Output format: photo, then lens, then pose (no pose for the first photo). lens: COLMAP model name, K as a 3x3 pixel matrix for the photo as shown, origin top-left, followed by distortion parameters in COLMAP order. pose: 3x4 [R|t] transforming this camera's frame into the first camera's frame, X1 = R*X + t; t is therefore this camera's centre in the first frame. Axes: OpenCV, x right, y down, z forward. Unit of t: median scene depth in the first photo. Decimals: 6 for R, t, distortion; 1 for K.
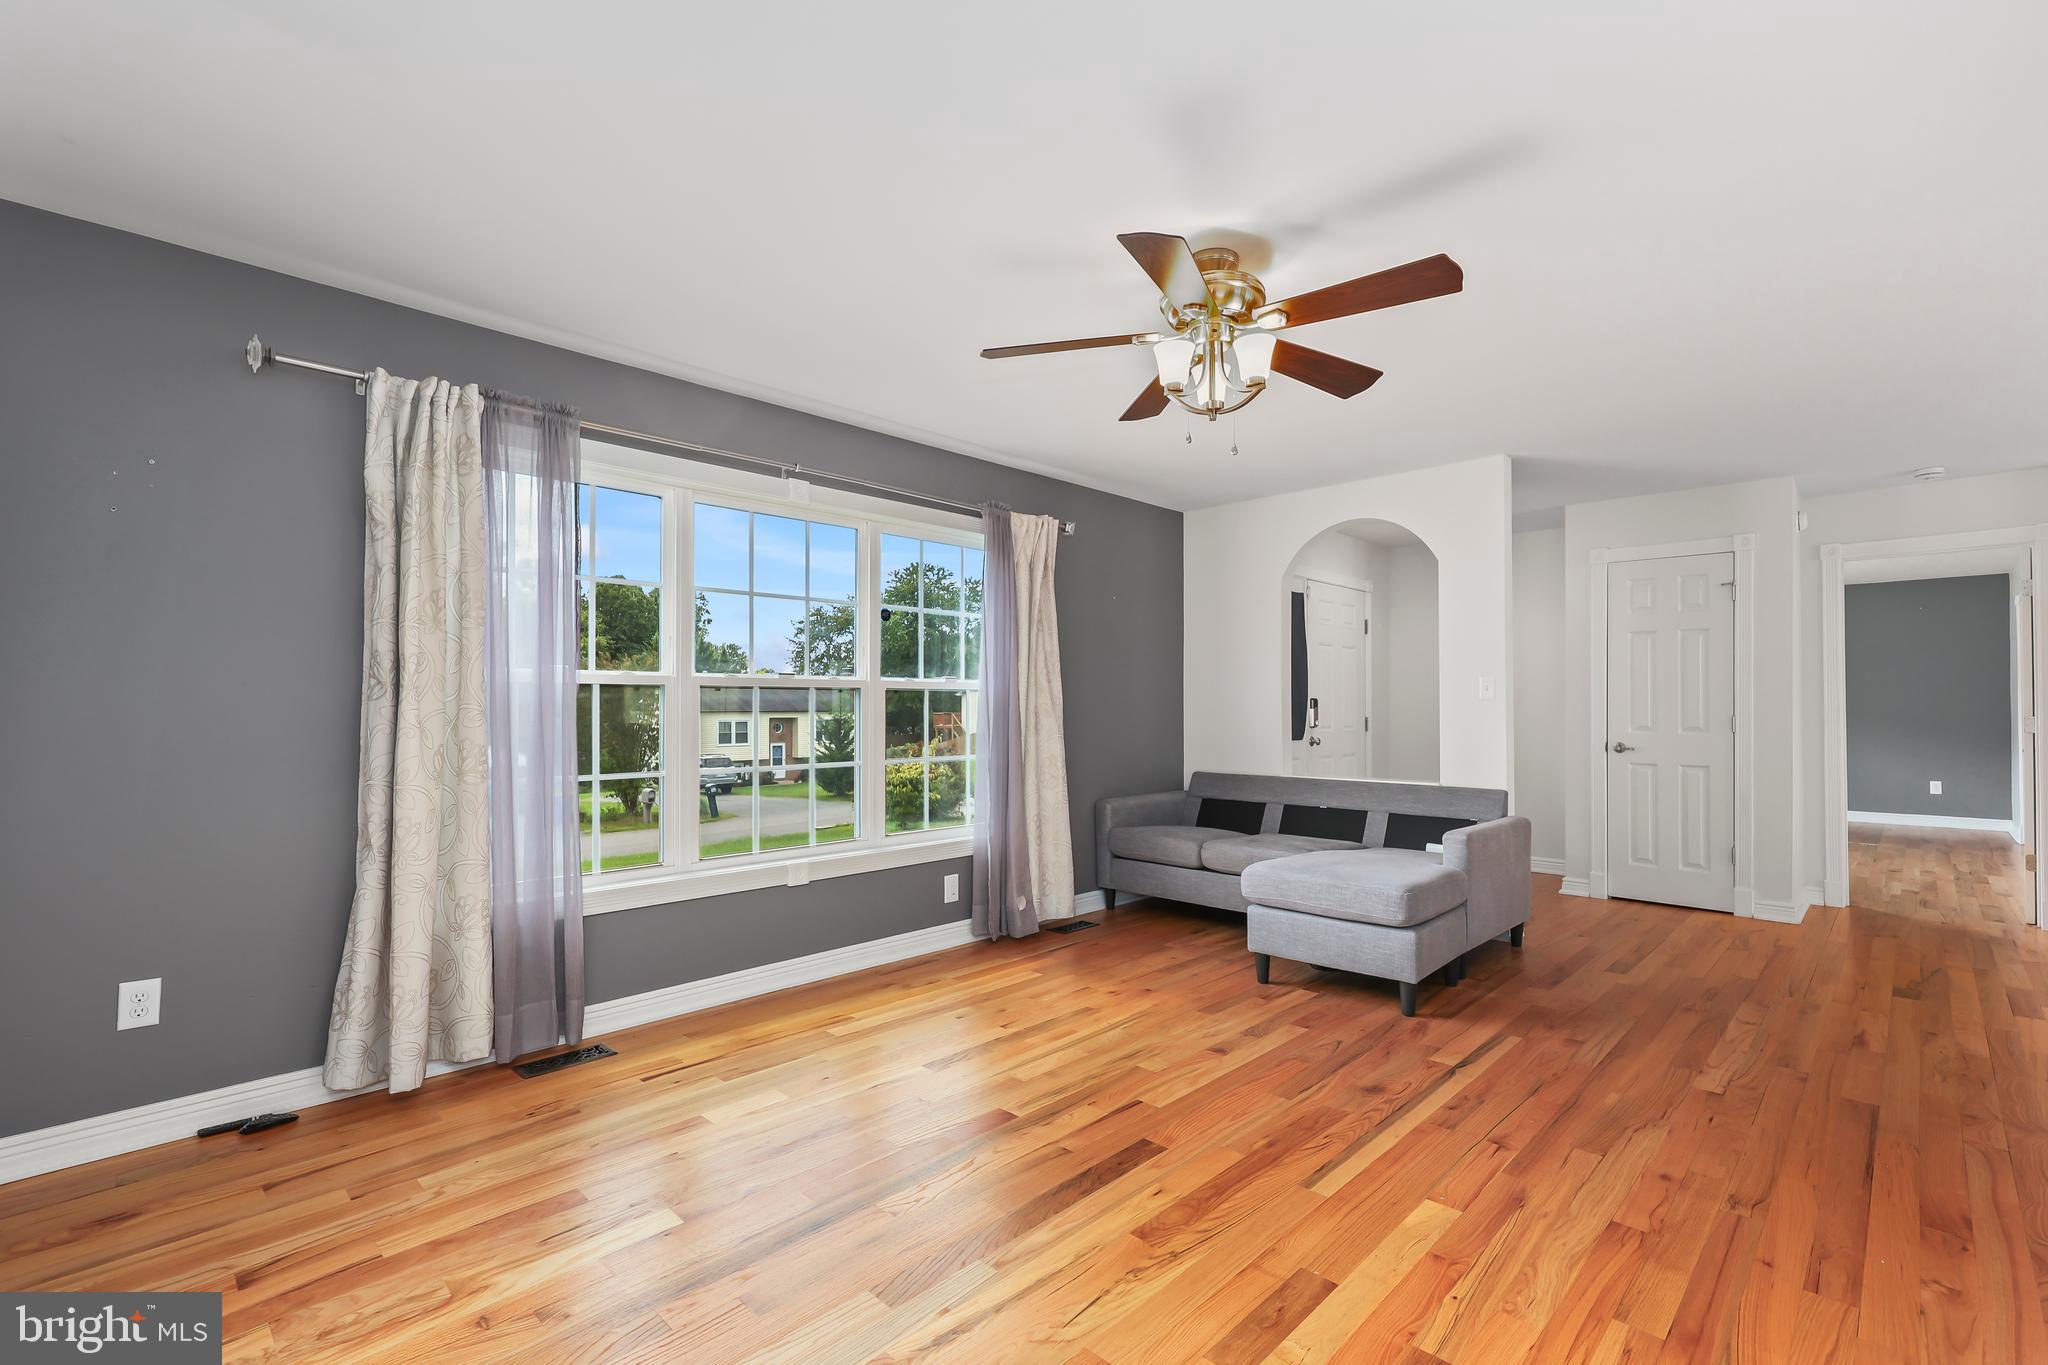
lens RADIAL K [[906.4, 0, 1021.3], [0, 906.4, 694.9], [0, 0, 1]] dist [0.001785, 0.000302]
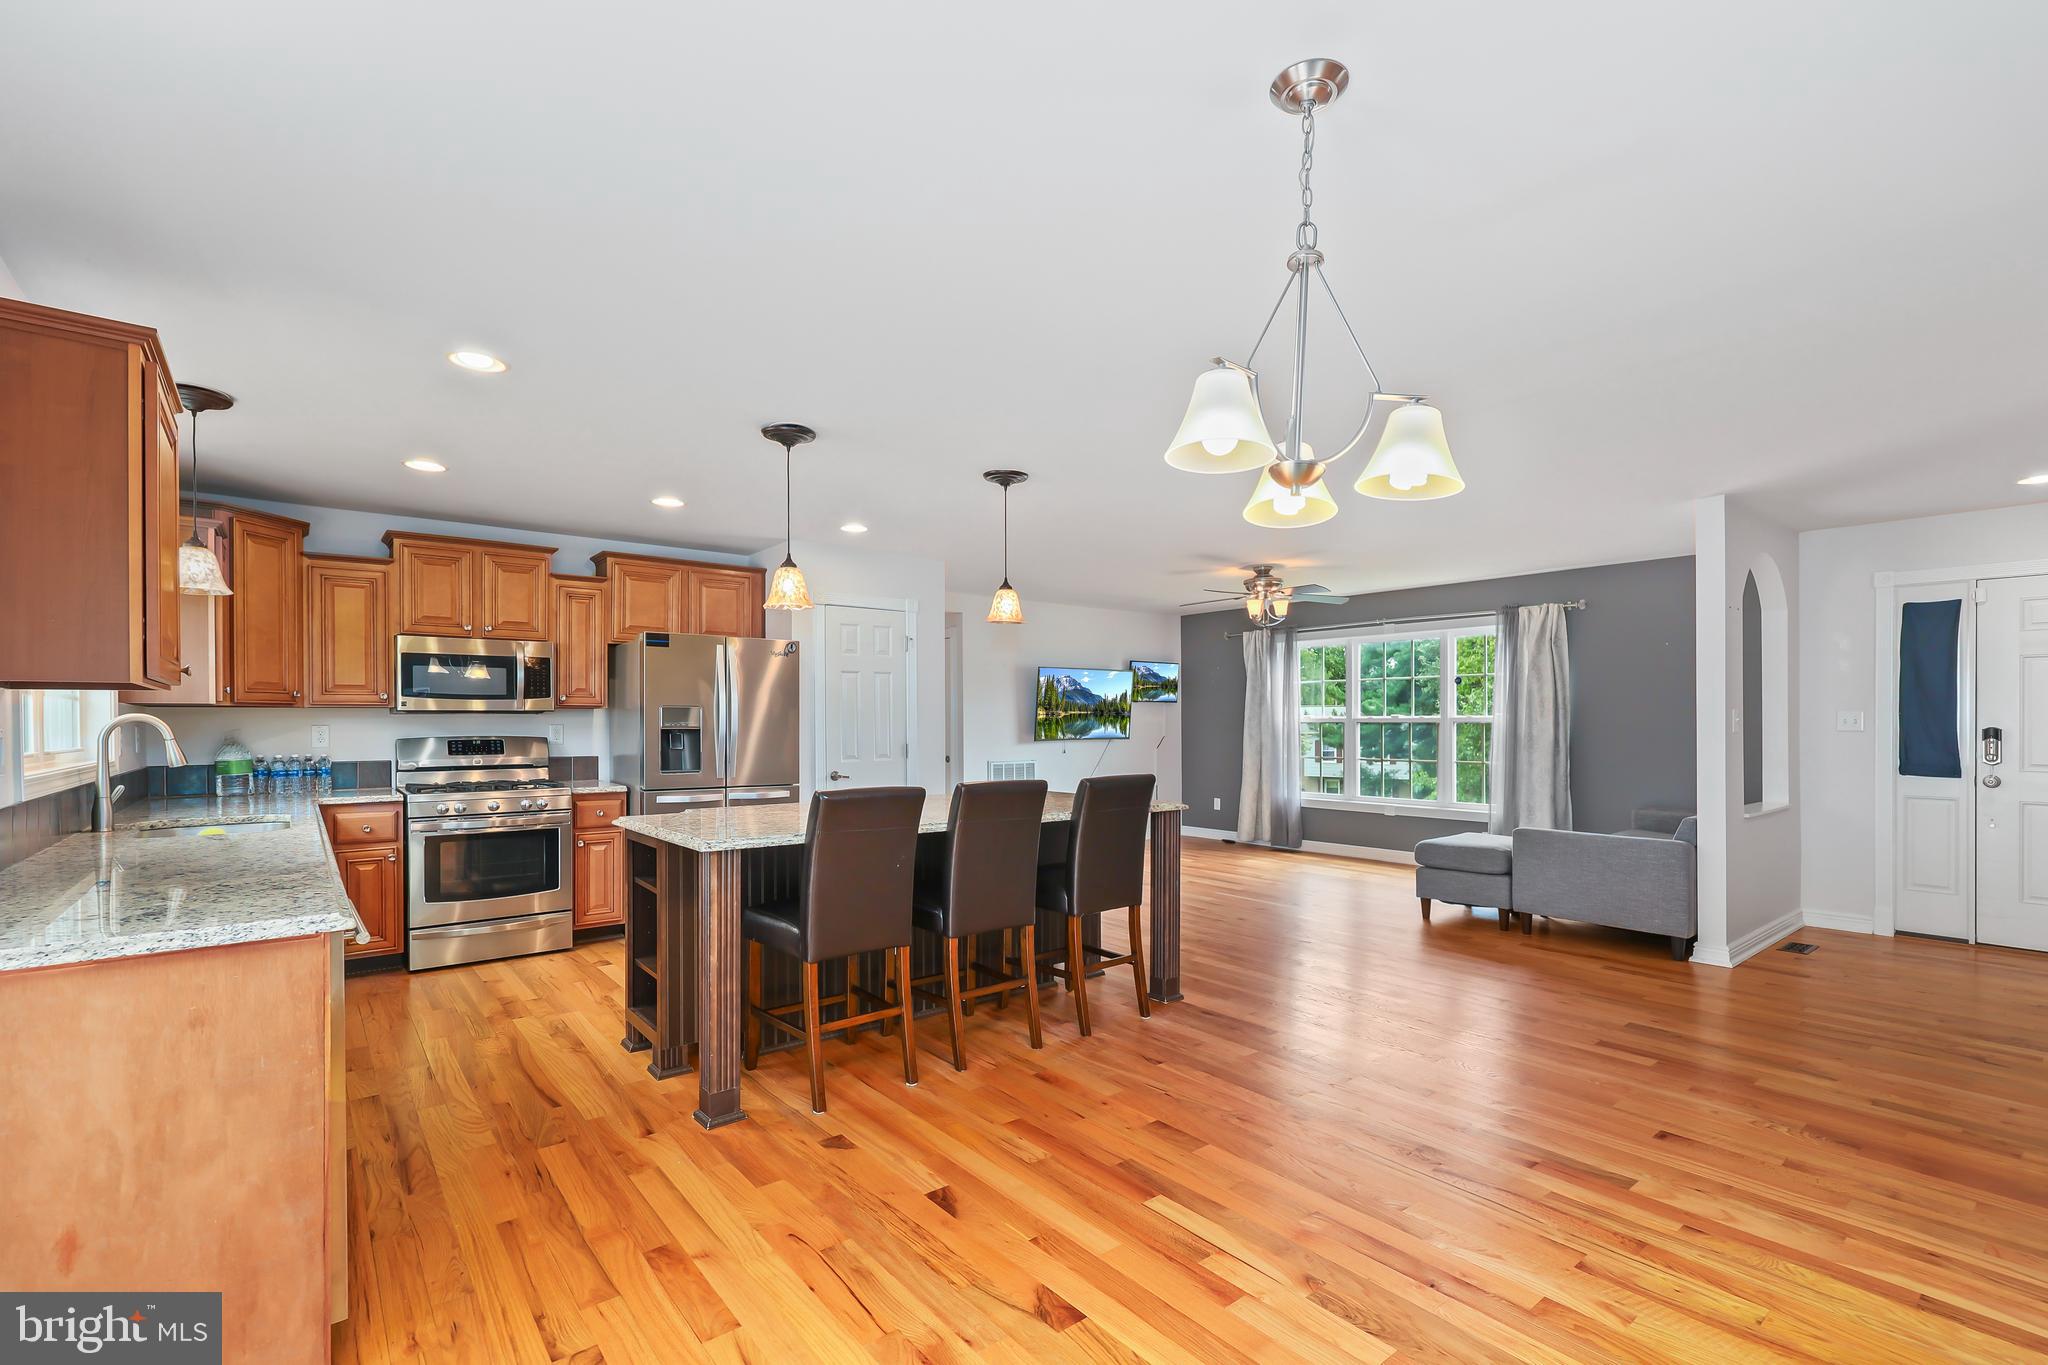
lens RADIAL K [[913.3, 0, 1043.7], [0, 913.3, 716.7], [0, 0, 1]] dist [0.000873, -0.000077]
pose [[-0.093460, -0.005944, -0.995605, 2.078624], [0.017525, 0.999817, -0.007614, -0.021145], [0.995469, -0.018159, -0.093339, 0.427027]]
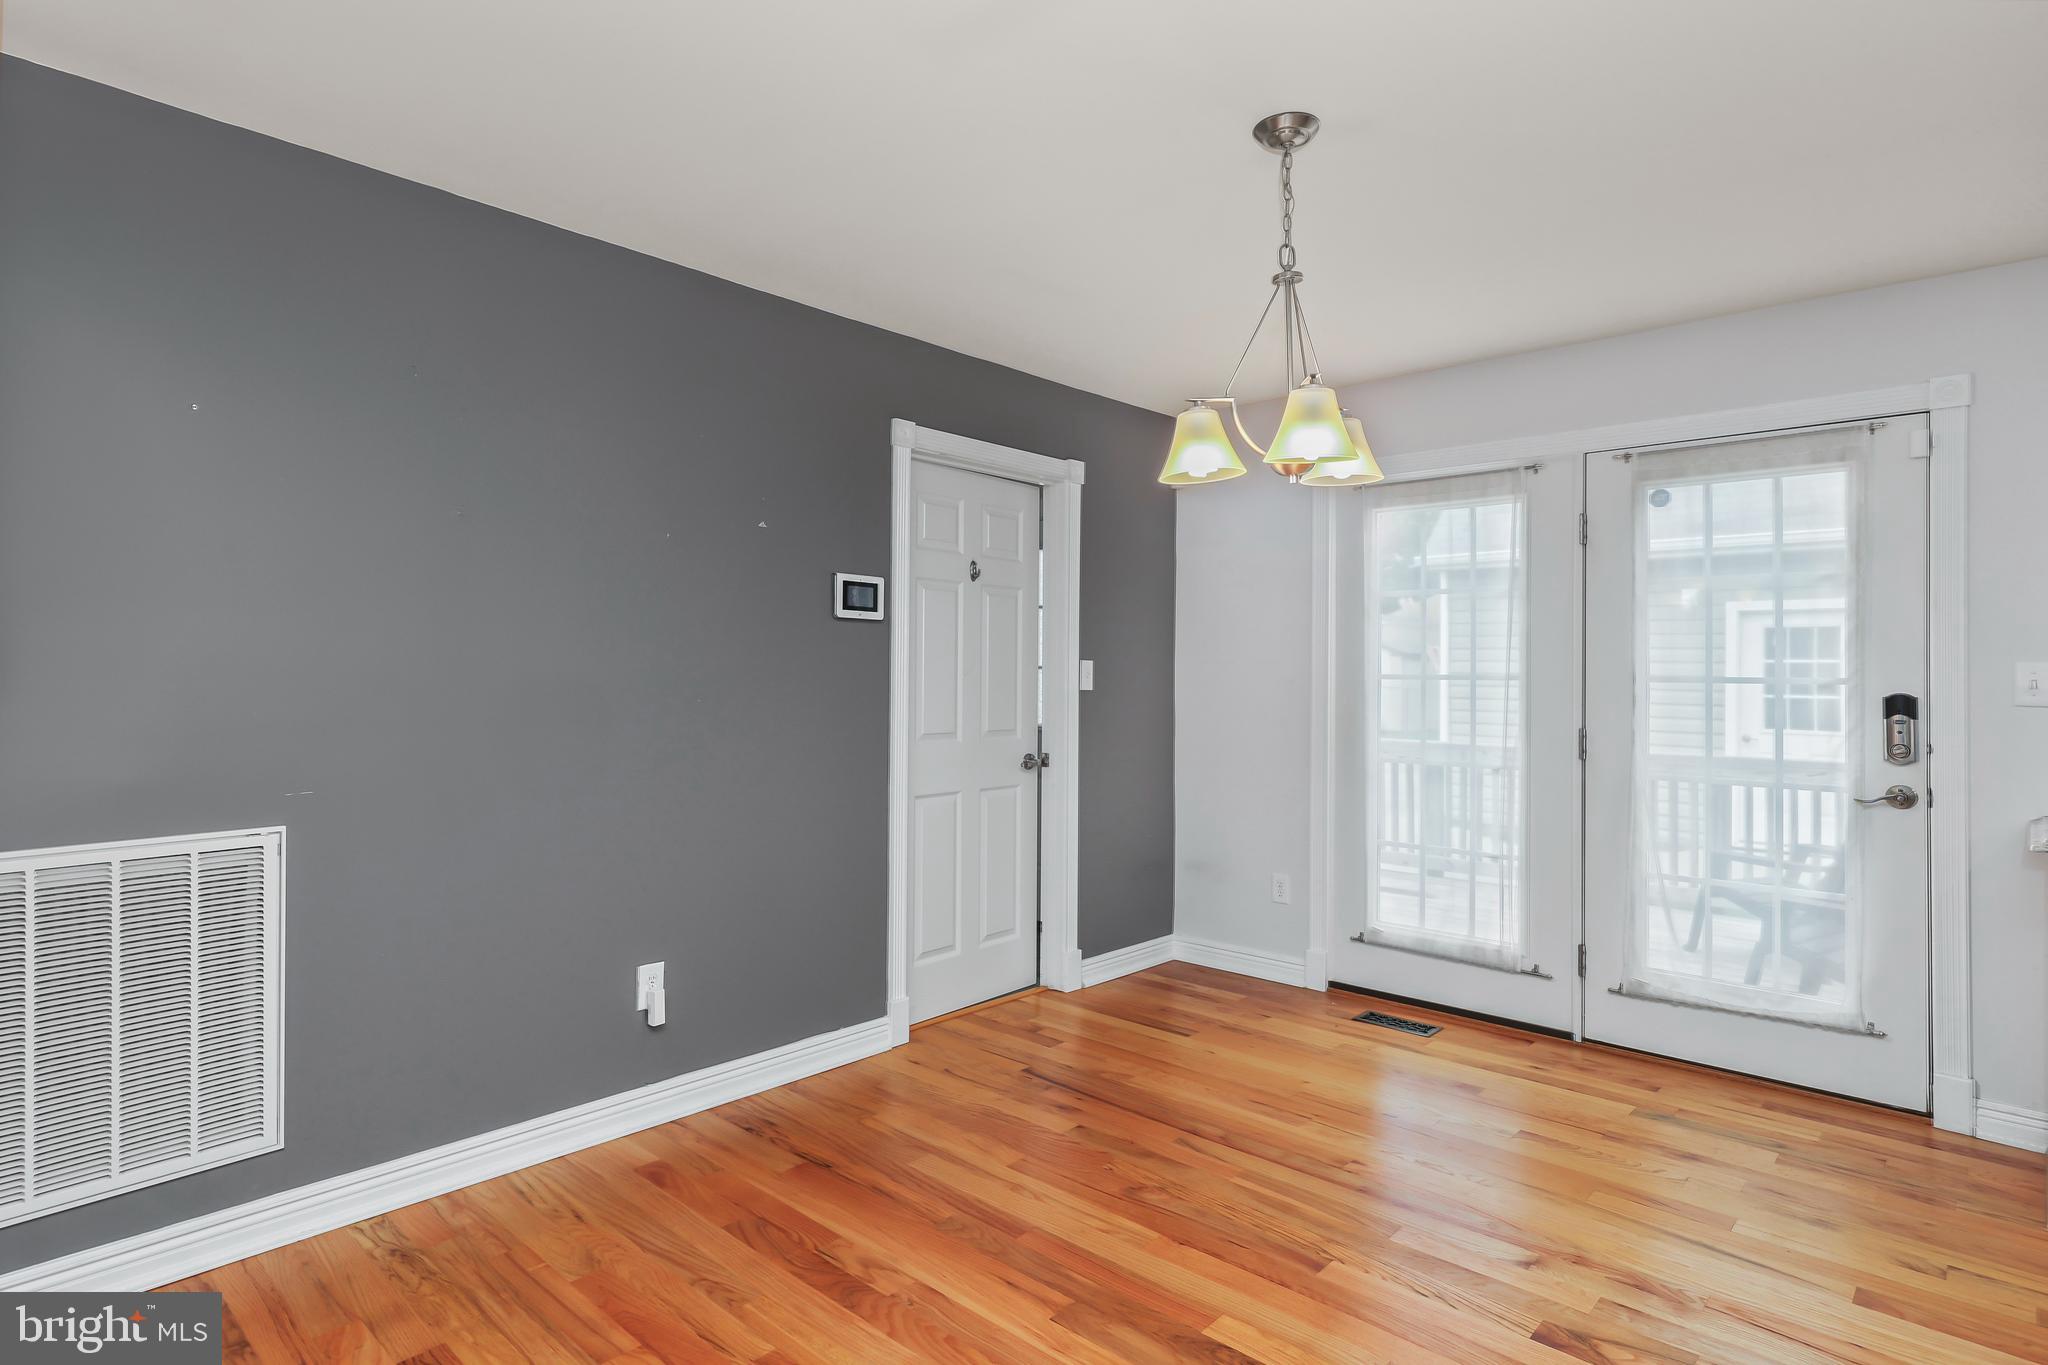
lens RADIAL K [[1079.9, 0, 1028.7], [0, 1079.9, 659.6], [0, 0, 1]] dist [0.002082, 0.000730]
pose [[-0.041148, 0.011612, 0.999086, 0.996773], [-0.026281, 0.999574, -0.012700, -0.016948], [-0.998807, -0.026779, -0.040826, 0.689950]]
